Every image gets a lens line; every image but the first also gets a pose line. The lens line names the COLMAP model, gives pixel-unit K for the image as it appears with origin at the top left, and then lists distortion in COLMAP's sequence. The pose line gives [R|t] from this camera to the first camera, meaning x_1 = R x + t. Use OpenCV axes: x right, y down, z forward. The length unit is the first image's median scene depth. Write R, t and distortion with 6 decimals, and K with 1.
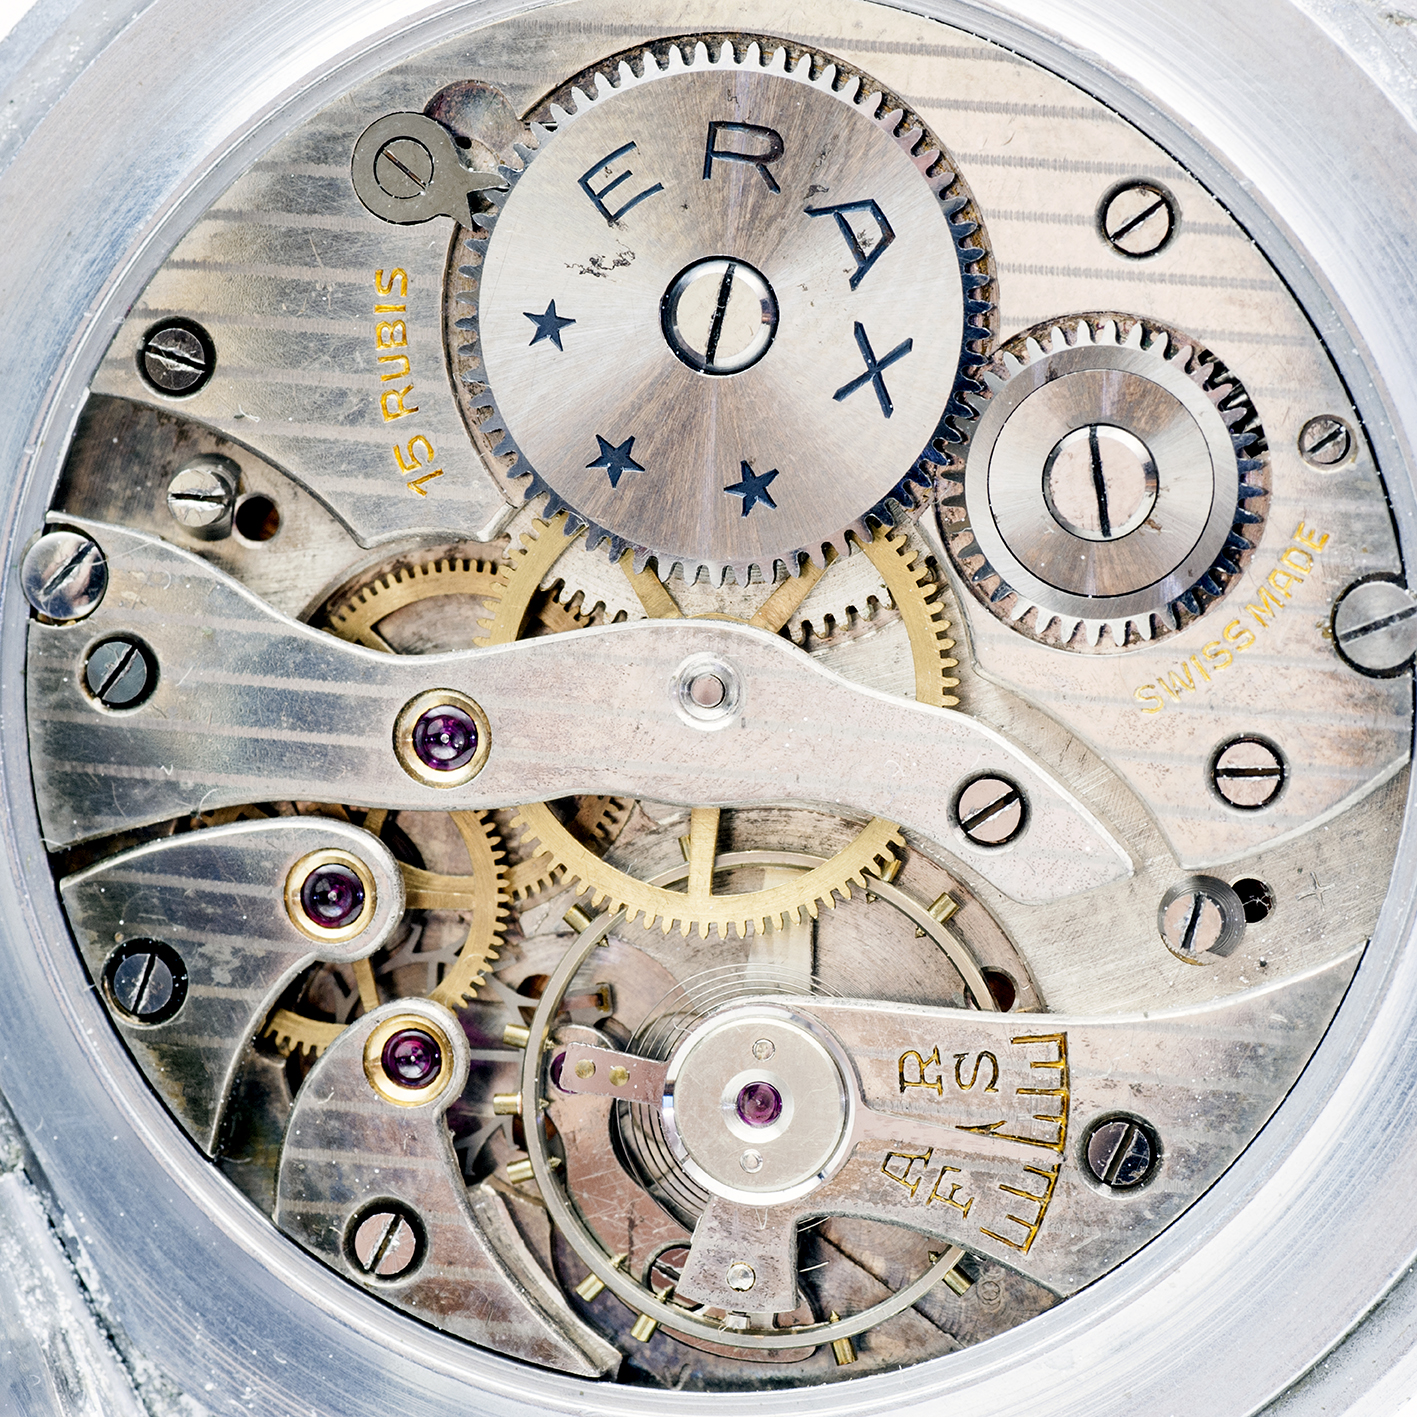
lens RADIAL K [[6848.8, 0, 742.5], [0, 6848.8, 708.8], [0, 0, 1]] dist [0.148131, 3.042080]
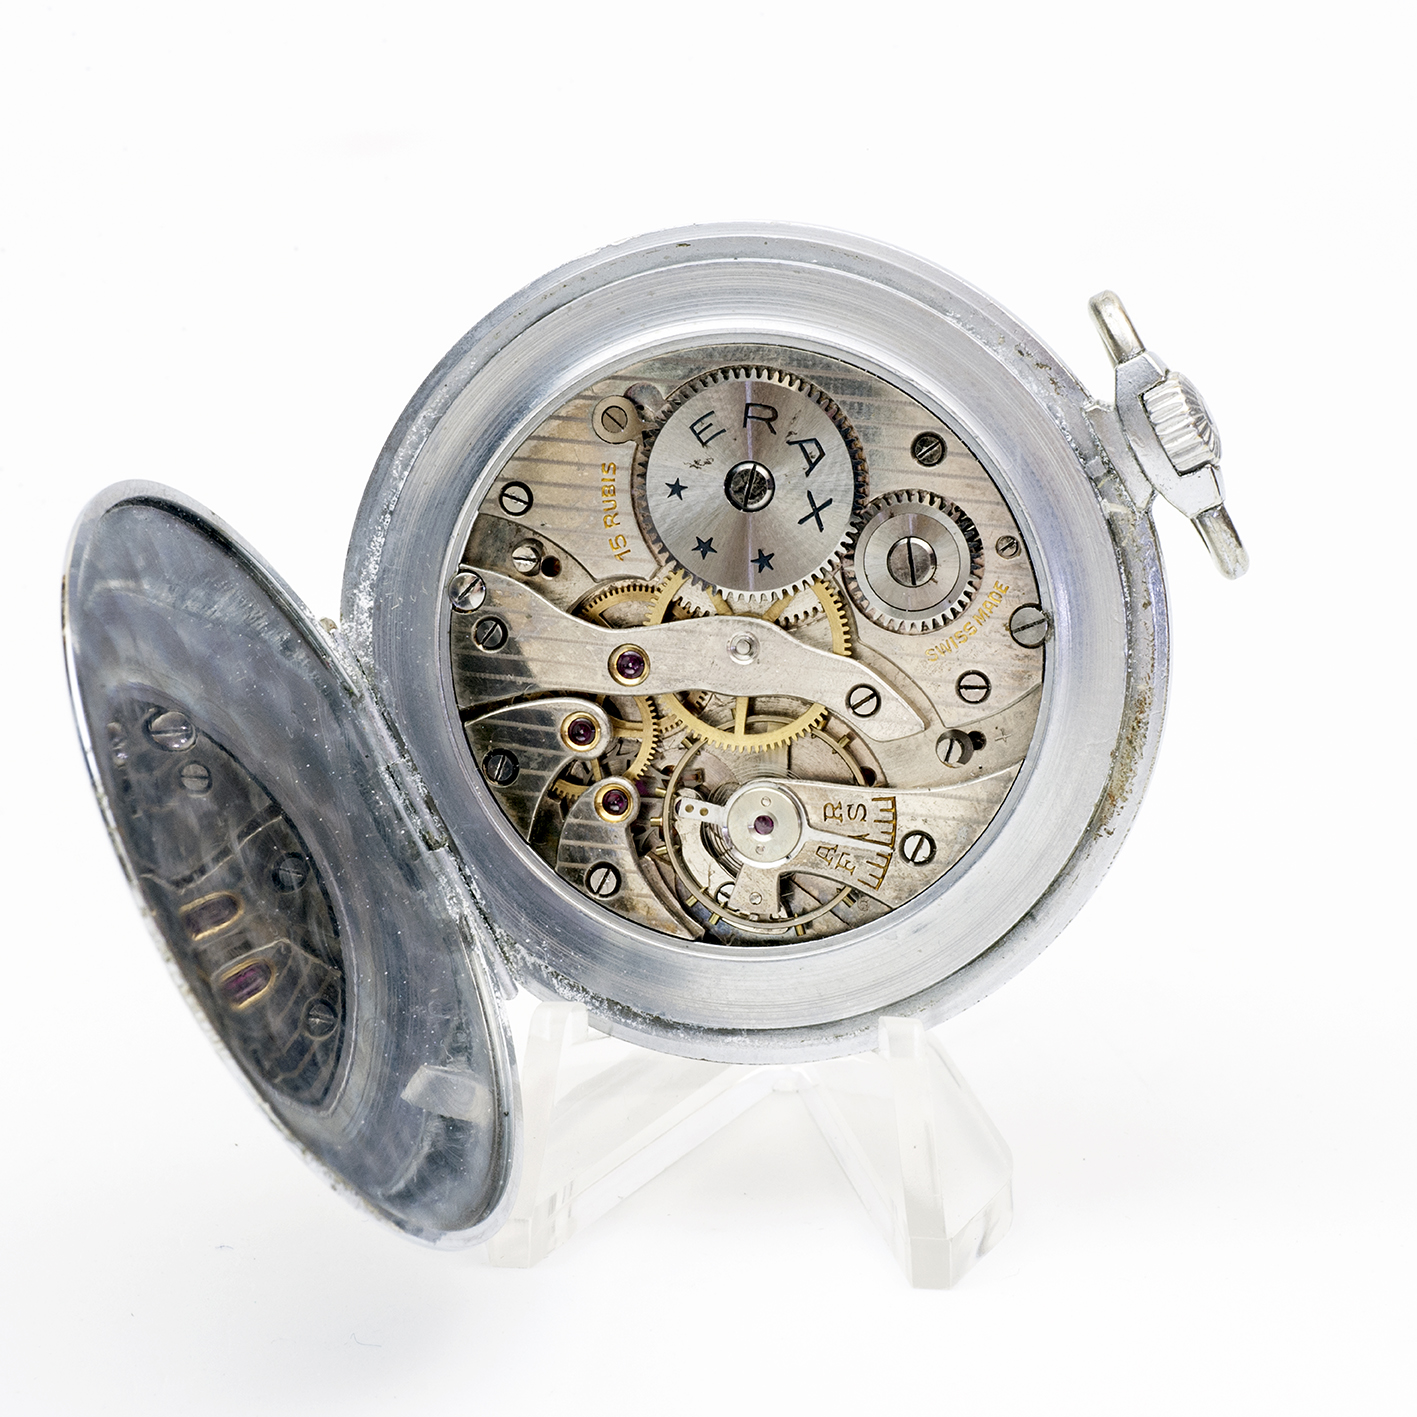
lens RADIAL K [[6848.8, 0, 742.5], [0, 6848.8, 708.8], [0, 0, 1]] dist [0.148131, 3.042080]
pose [[0.998942, 0.012676, -0.044199, 0.097022], [-0.008898, 0.996371, 0.084654, -0.177514], [0.045112, -0.084171, 0.995430, -1.305333]]
